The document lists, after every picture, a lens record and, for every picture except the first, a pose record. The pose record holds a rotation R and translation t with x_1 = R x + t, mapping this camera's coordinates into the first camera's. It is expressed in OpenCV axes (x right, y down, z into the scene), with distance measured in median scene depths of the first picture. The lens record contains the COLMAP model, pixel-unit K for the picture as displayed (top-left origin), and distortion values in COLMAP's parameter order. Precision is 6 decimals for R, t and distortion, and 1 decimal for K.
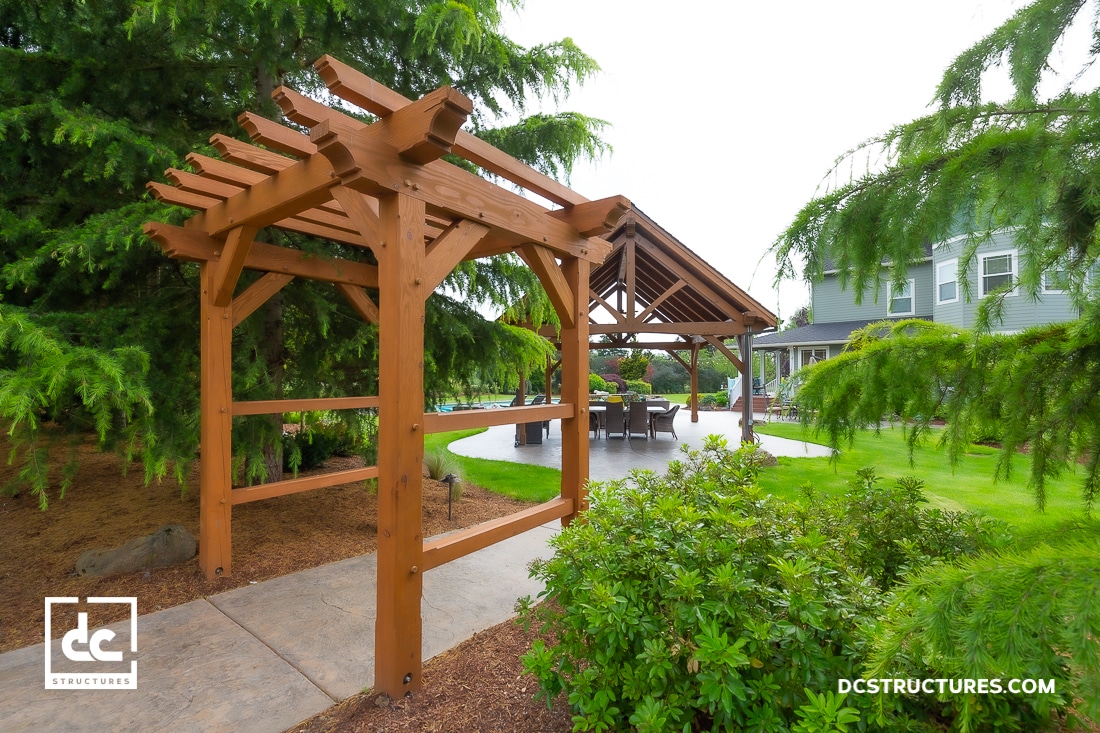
lens RADIAL K [[494.5, 0, 550.5], [0, 494.5, 370.1], [0, 0, 1]] dist [0.004570, 0.000230]
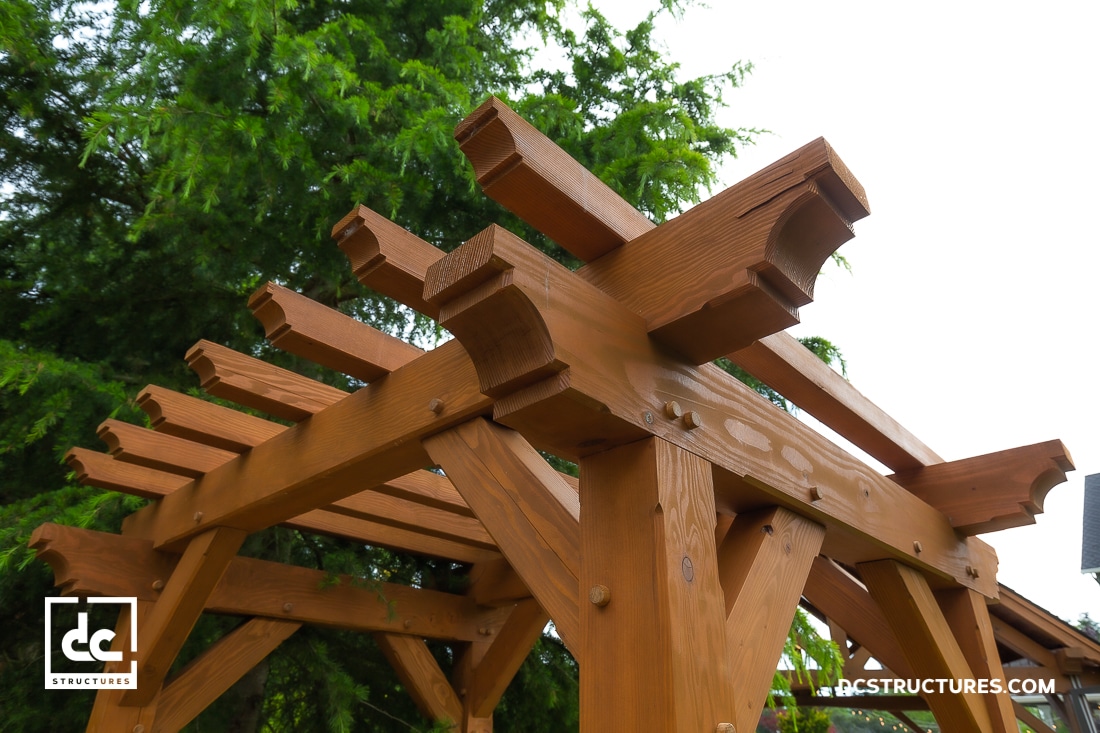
lens RADIAL K [[688.2, 0, 556.1], [0, 688.2, 363.8], [0, 0, 1]] dist [-0.005022, 0.002901]
pose [[0.991949, -0.046902, -0.117630, -0.189634], [-0.013237, 0.885396, -0.464649, -0.114071], [0.125942, 0.462465, 0.877647, 0.343966]]
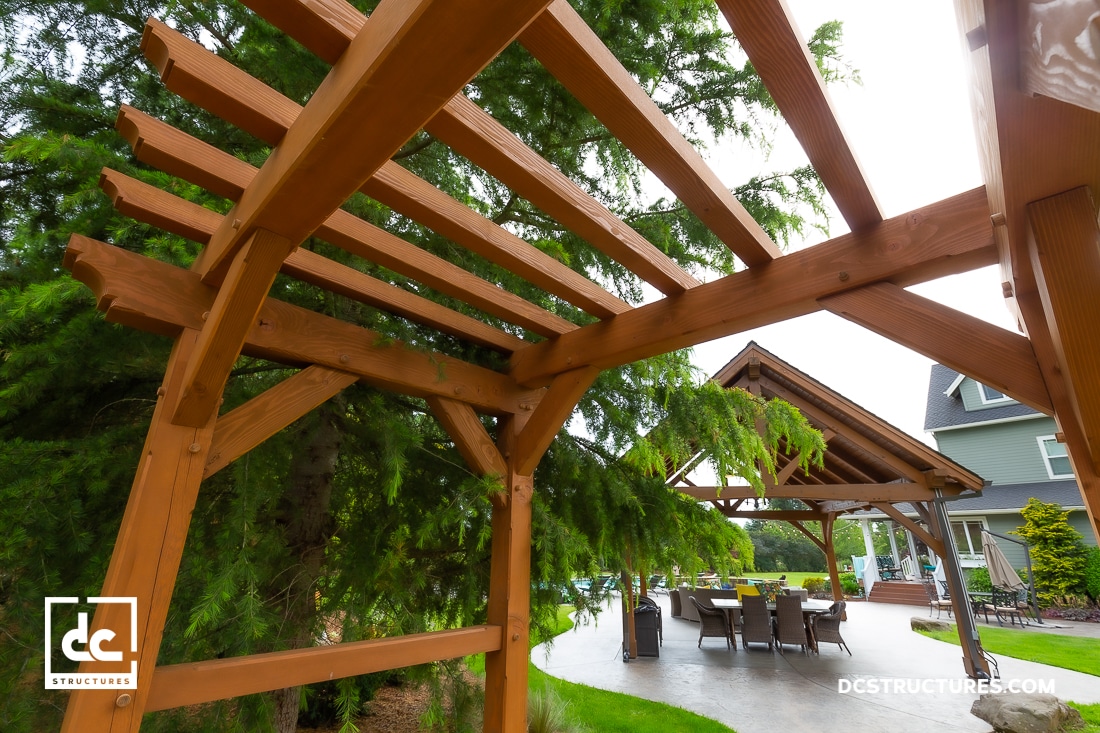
lens RADIAL K [[491.9, 0, 549.7], [0, 491.9, 363.5], [0, 0, 1]] dist [-0.002642, -0.000773]
pose [[0.992857, -0.027402, -0.116119, -0.280946], [-0.013315, 0.941737, -0.336085, -0.036749], [0.118563, 0.335231, 0.934646, 0.585400]]
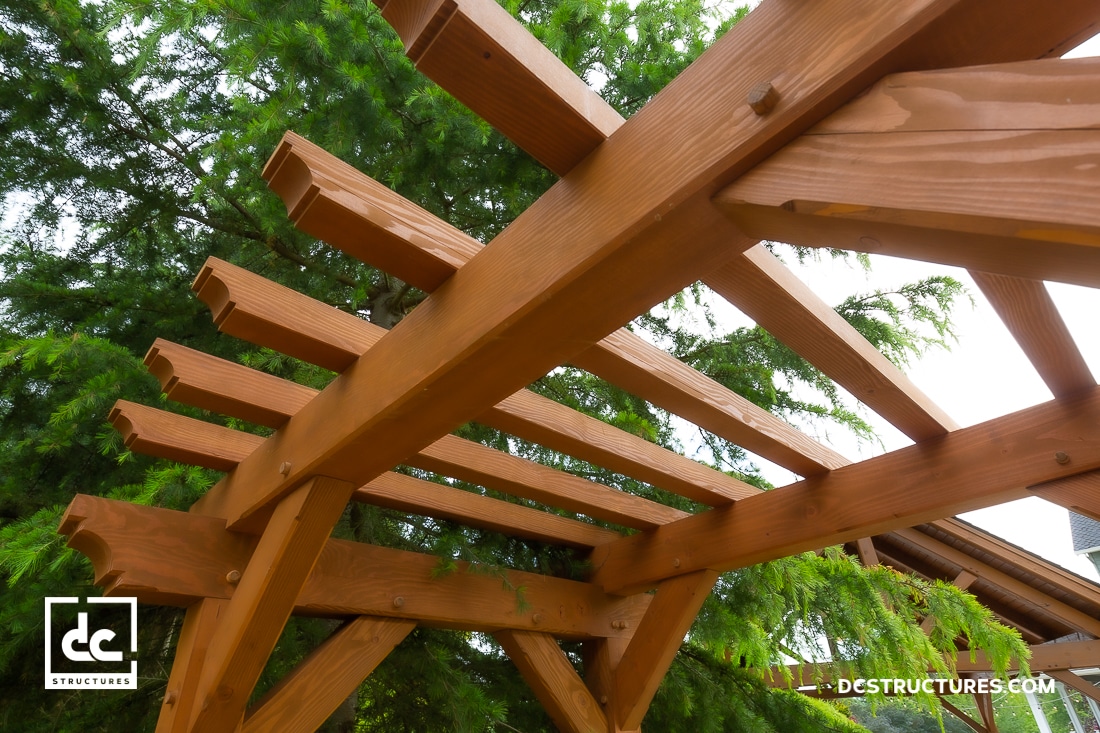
lens RADIAL K [[589.2, 0, 560.6], [0, 589.2, 367.1], [0, 0, 1]] dist [-0.001097, -0.001200]
pose [[0.983740, -0.130096, -0.123815, -0.348168], [0.045764, 0.848228, -0.527650, -0.120932], [0.173669, 0.513404, 0.840390, 0.573588]]
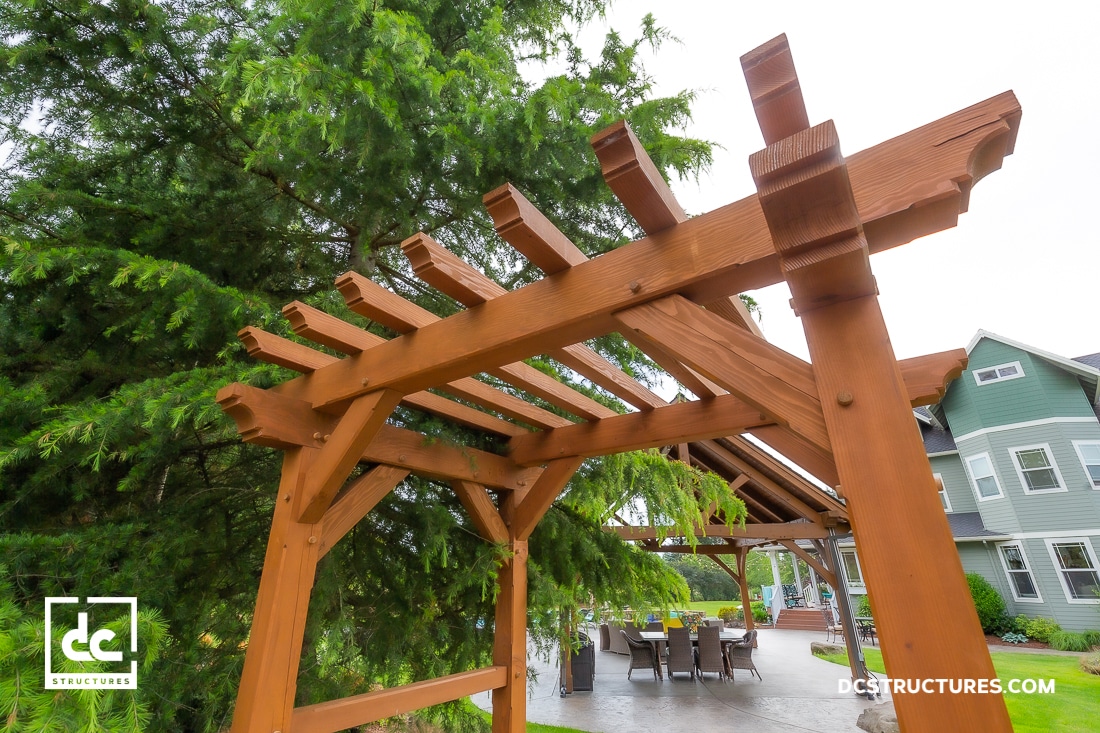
lens RADIAL K [[492.7, 0, 550.0], [0, 492.7, 366.5], [0, 0, 1]] dist [0.006243, -0.000884]
pose [[0.999555, 0.005294, 0.029340, -0.378396], [0.006395, 0.923130, -0.384436, -0.069815], [-0.029119, 0.384453, 0.922685, 0.361641]]
